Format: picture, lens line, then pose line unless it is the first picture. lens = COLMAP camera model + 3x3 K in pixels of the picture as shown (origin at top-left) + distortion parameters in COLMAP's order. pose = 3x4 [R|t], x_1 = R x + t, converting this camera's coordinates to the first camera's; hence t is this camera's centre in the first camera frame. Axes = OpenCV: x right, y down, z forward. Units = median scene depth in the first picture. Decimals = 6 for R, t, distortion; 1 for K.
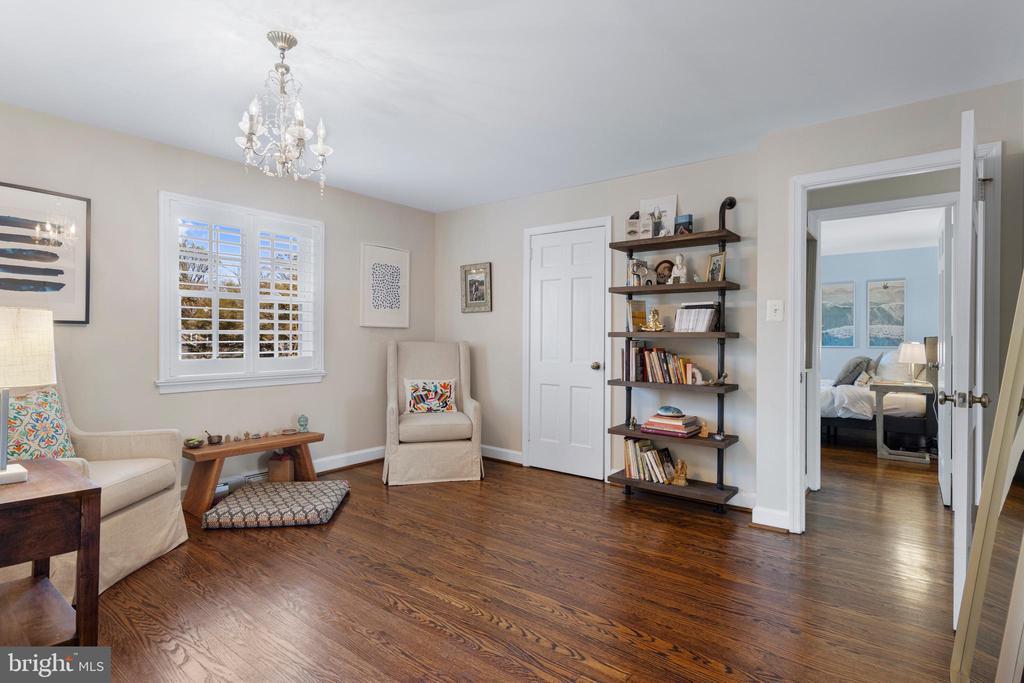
lens RADIAL K [[525.3, 0, 512.3], [0, 525.3, 343.7], [0, 0, 1]] dist [0.013685, -0.004999]
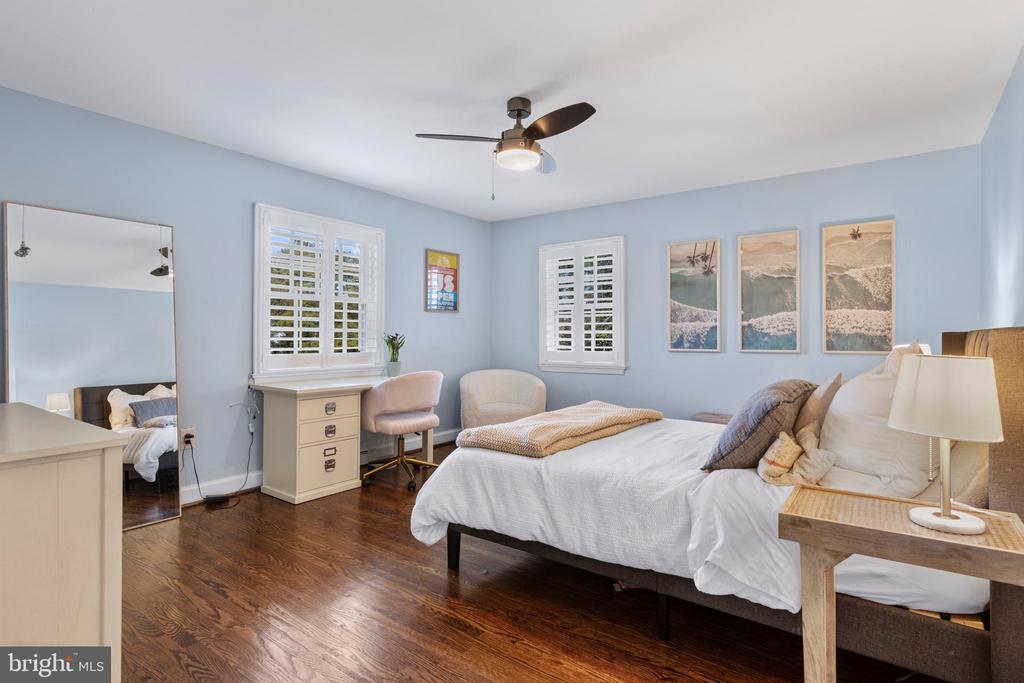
lens RADIAL K [[525.3, 0, 511.6], [0, 525.3, 336.5], [0, 0, 1]] dist [0.013685, -0.004999]
pose [[0.999716, -0.000989, 0.023823, 0.357152], [0.001188, 0.999965, -0.008331, -0.004954], [-0.023814, 0.008357, 0.999681, 0.492223]]
